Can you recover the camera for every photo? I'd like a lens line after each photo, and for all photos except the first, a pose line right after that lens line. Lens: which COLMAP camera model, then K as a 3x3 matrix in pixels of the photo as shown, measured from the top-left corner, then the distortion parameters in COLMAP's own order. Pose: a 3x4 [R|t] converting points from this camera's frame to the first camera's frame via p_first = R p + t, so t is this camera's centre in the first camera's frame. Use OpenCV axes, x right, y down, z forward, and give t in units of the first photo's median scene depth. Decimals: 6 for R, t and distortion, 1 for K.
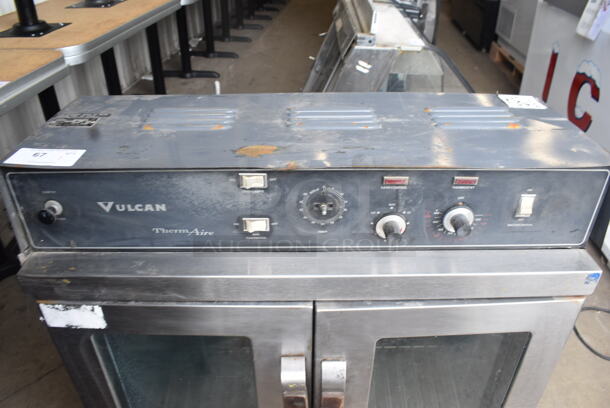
lens RADIAL K [[472.5, 0, 305.0], [0, 472.5, 204.0], [0, 0, 1]] dist [-0.105406, -0.000103]
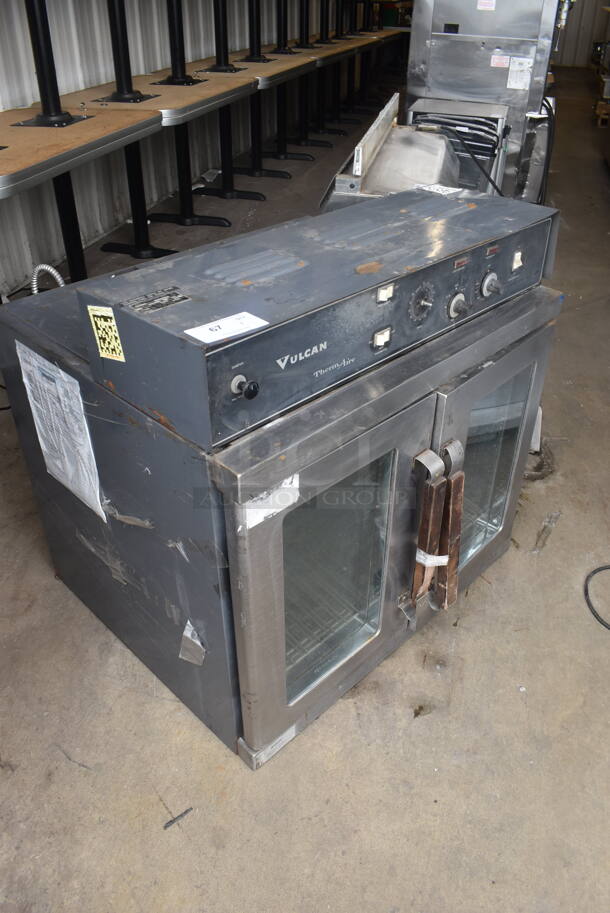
lens RADIAL K [[707.1, 0, 305.0], [0, 707.1, 456.5], [0, 0, 1]] dist [-0.105406, -0.000103]
pose [[0.717180, -0.399701, 0.570870, -1.264293], [0.370451, 0.912503, 0.173505, -0.052025], [-0.590271, 0.087046, 0.802498, -0.157542]]
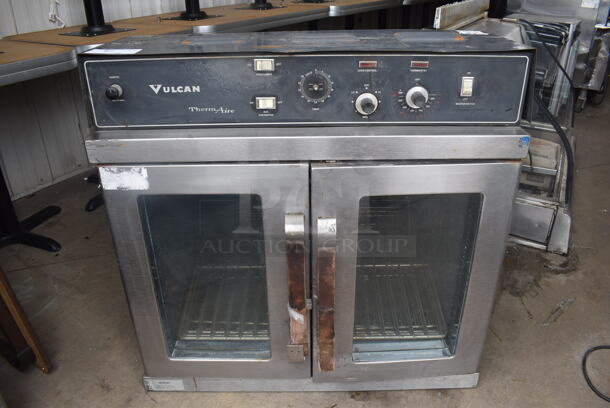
lens RADIAL K [[472.5, 0, 305.0], [0, 472.5, 204.0], [0, 0, 1]] dist [-0.105406, -0.000103]
pose [[0.999885, -0.007302, -0.013327, 0.023166], [0.006052, 0.995781, -0.091561, 0.458813], [0.013940, 0.091470, 0.995710, -0.310205]]
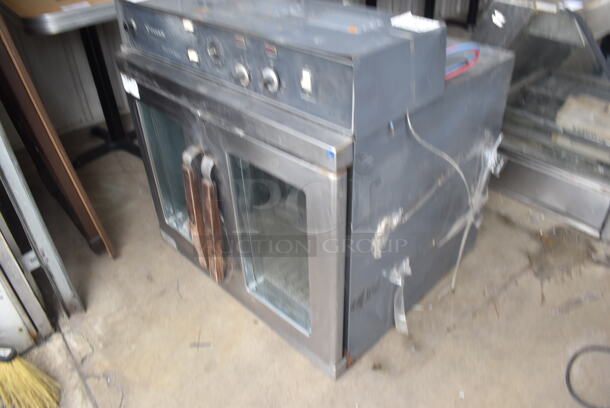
lens RADIAL K [[472.5, 0, 305.0], [0, 472.5, 204.0], [0, 0, 1]] dist [-0.105406, -0.000103]
pose [[0.700330, 0.399682, -0.591433, 1.376026], [-0.354025, 0.913945, 0.198421, 0.058780], [0.619842, 0.070421, 0.781560, -0.007517]]
